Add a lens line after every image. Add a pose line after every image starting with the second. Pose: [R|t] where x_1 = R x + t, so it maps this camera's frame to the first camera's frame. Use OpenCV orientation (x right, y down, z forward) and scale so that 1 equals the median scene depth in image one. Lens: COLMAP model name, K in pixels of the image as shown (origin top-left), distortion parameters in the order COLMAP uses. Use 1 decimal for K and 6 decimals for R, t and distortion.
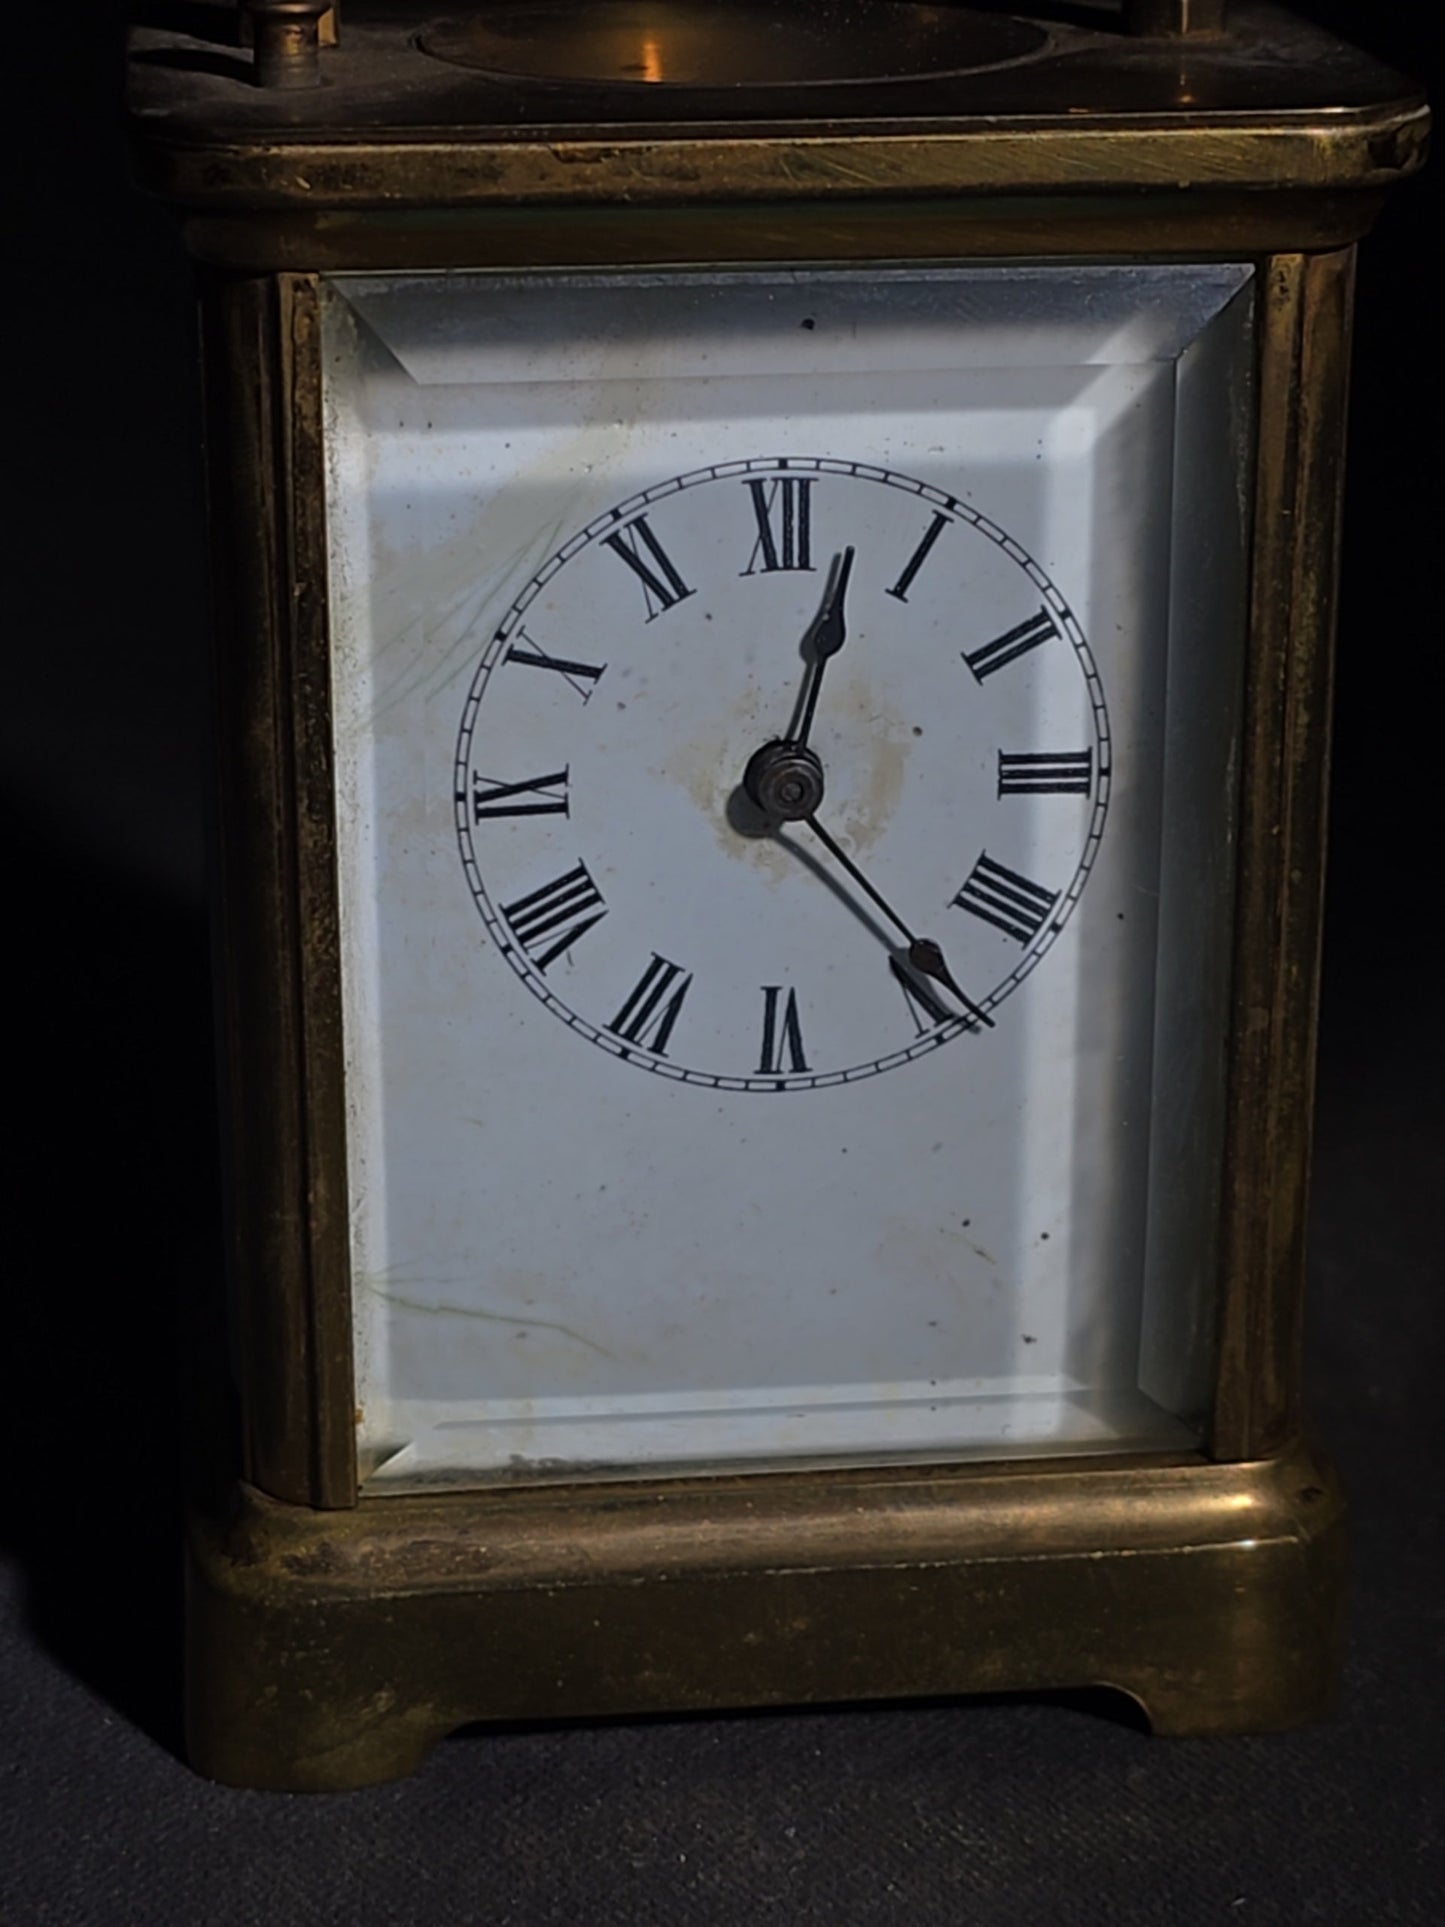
lens RADIAL K [[4422.9, 0, 722.5], [0, 4422.9, 963.5], [0, 0, 1]] dist [-0.039629, 0.101370]
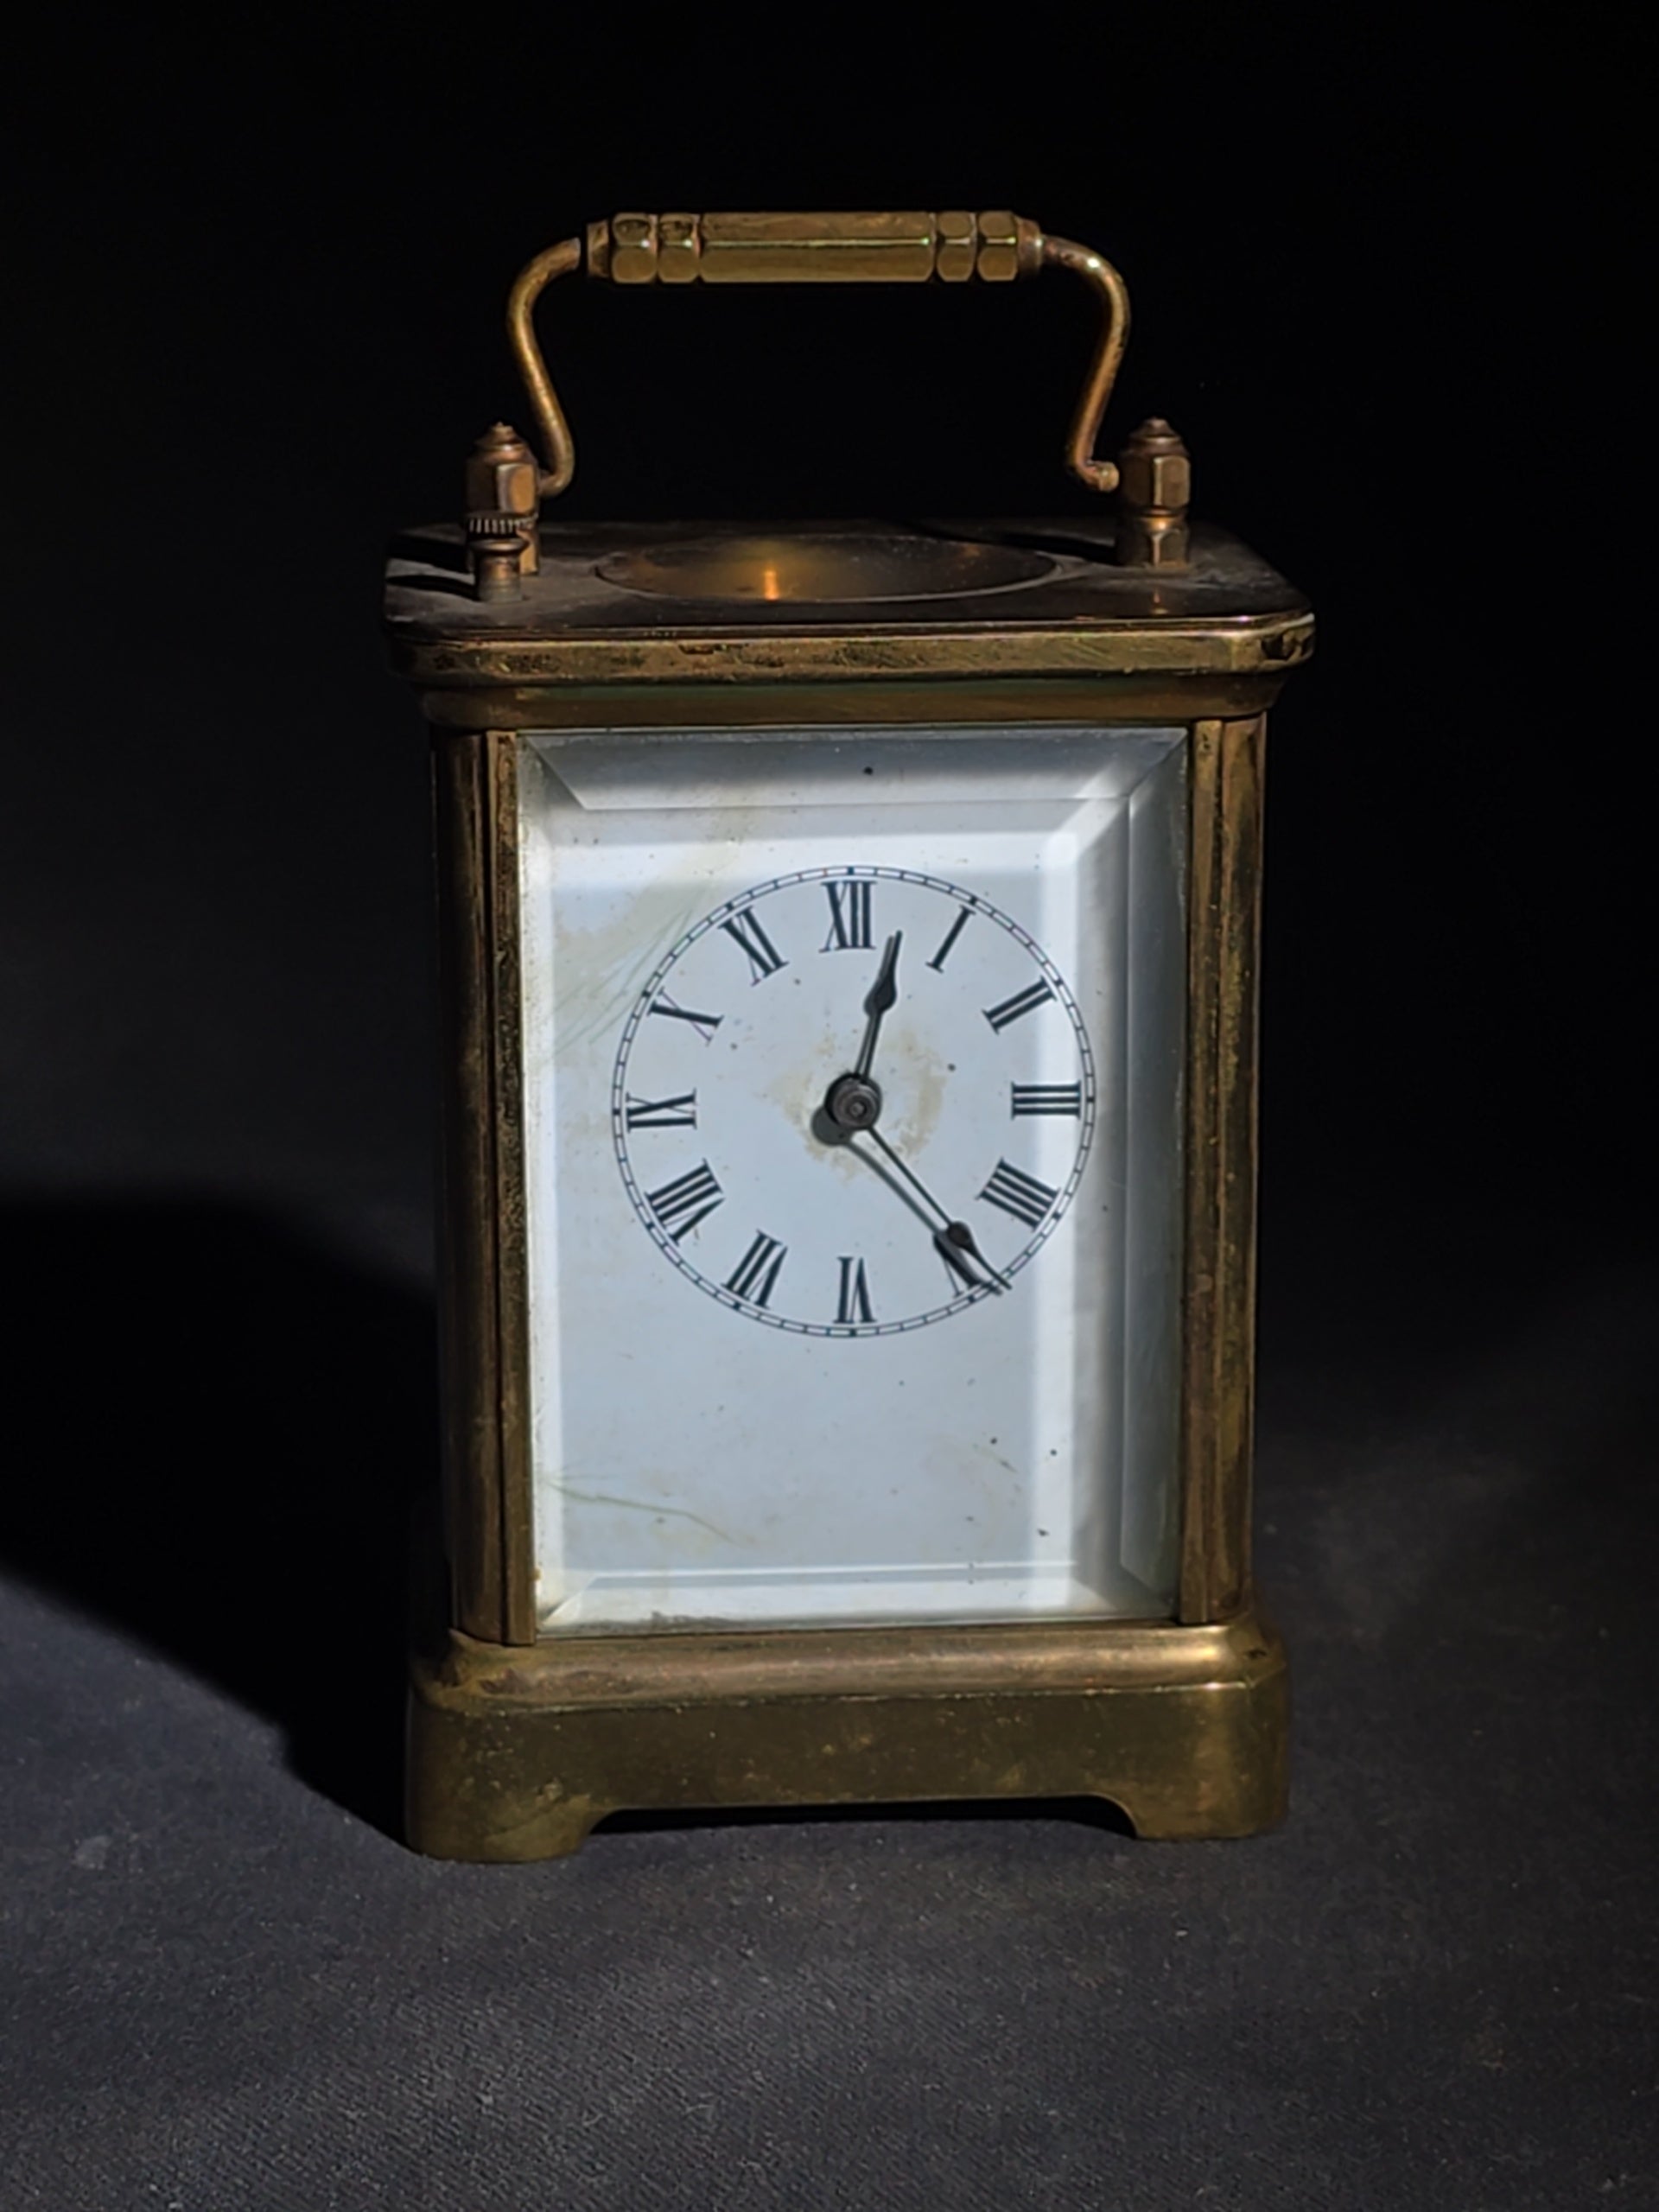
lens RADIAL K [[5077.0, 0, 829.5], [0, 5077.0, 1106.0], [0, 0, 1]] dist [-0.039629, 0.101370]
pose [[0.998678, 0.006843, -0.050951, 0.086184], [-0.011814, 0.995125, -0.097915, 0.112898], [0.050033, 0.098387, 0.993890, -0.558534]]
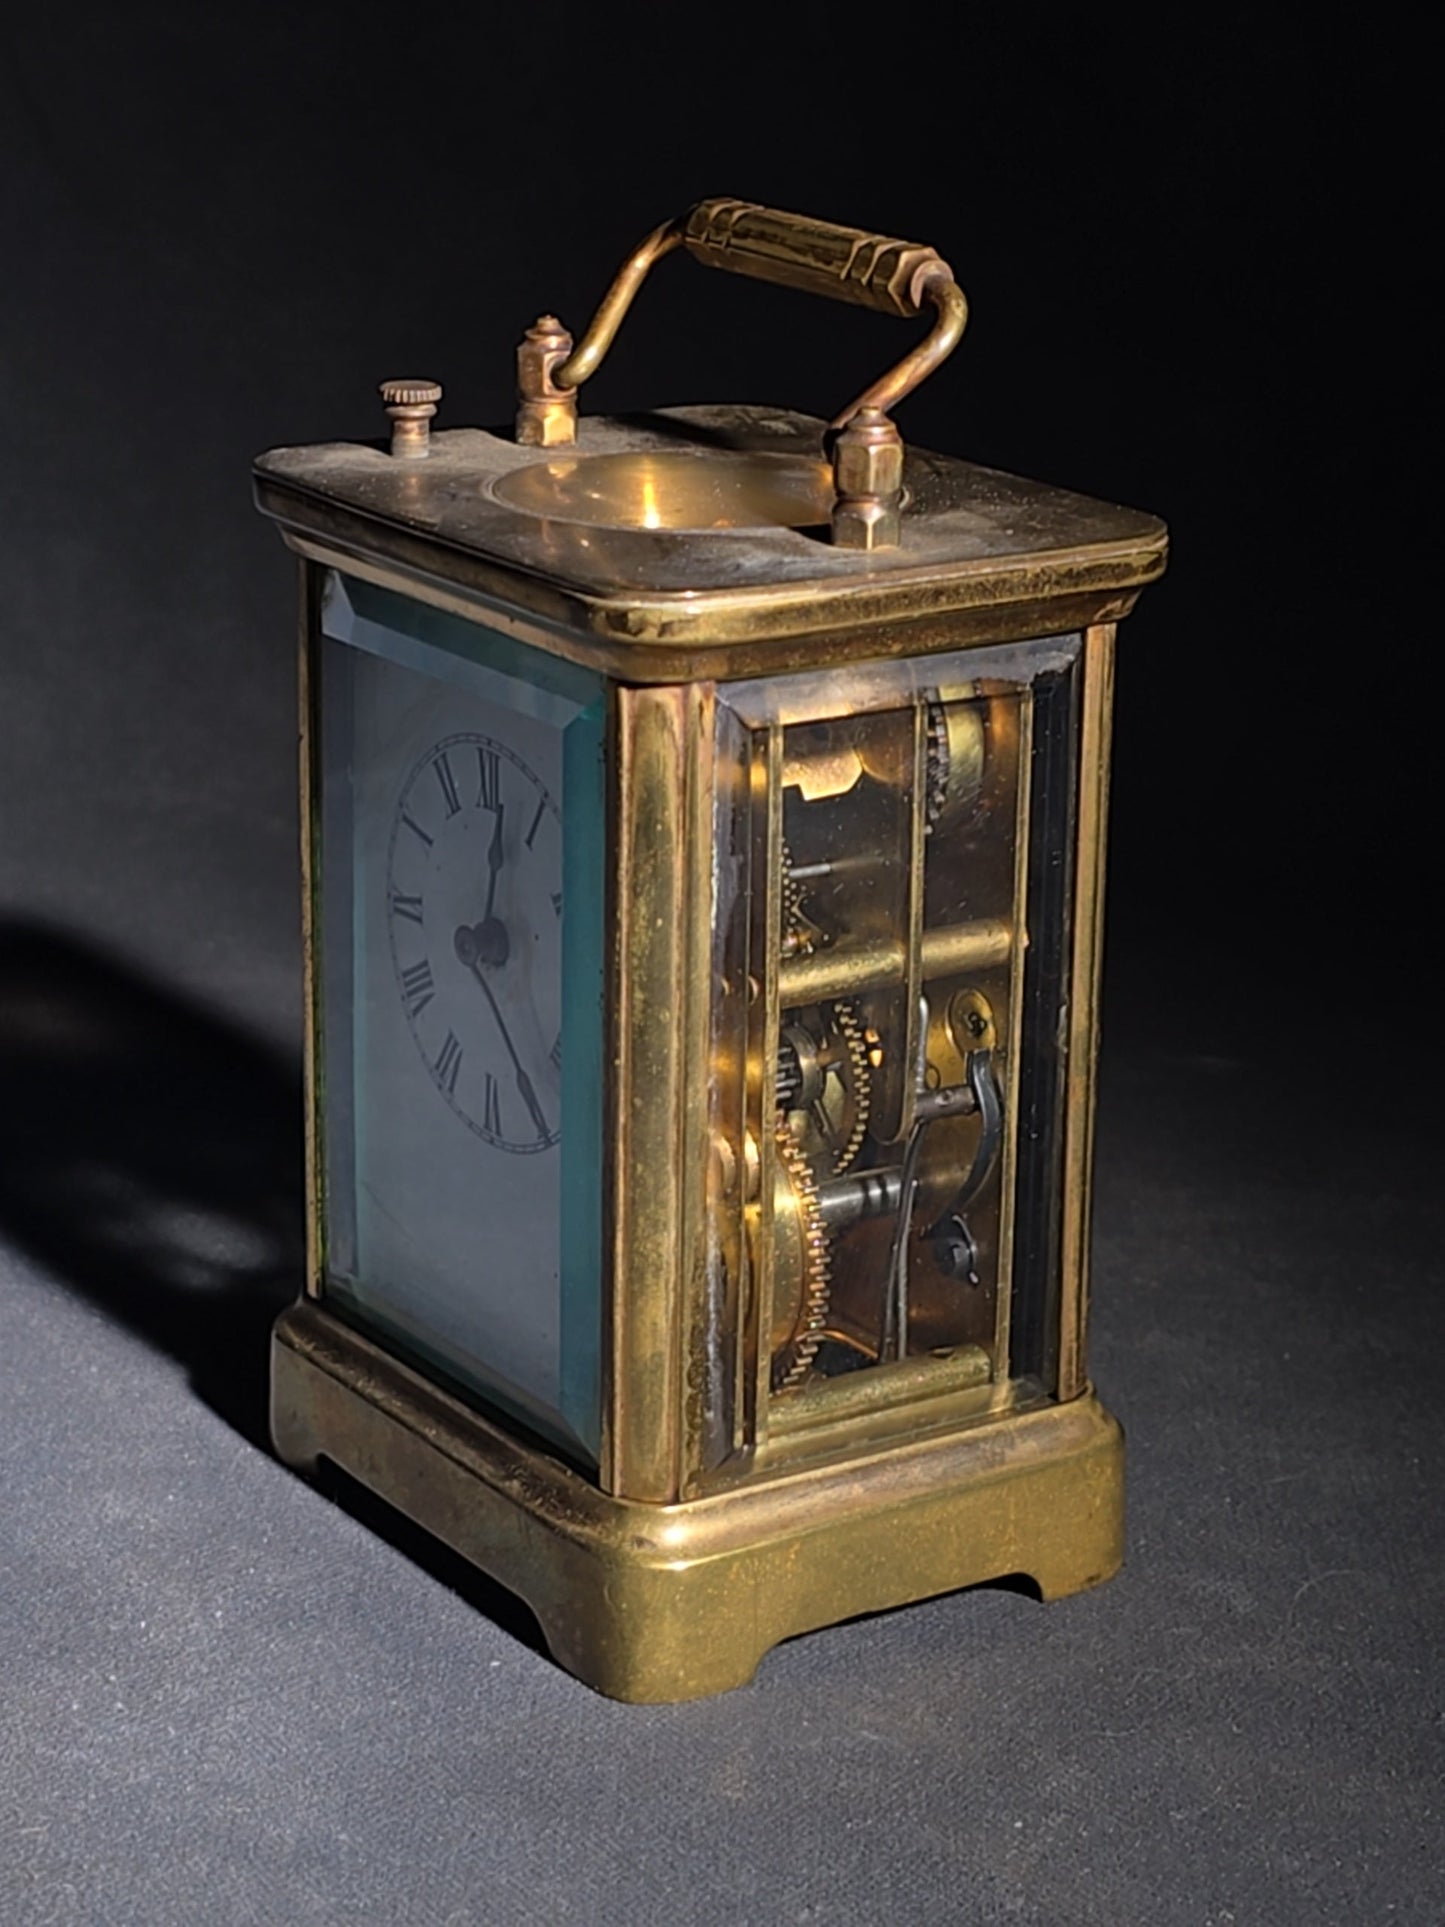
lens RADIAL K [[4422.9, 0, 722.5], [0, 4422.9, 963.5], [0, 0, 1]] dist [-0.039629, 0.101370]
pose [[0.451418, 0.275241, -0.848802, 1.377656], [-0.319958, 0.937912, 0.133973, -0.269876], [0.832976, 0.211103, 0.511456, 0.267272]]
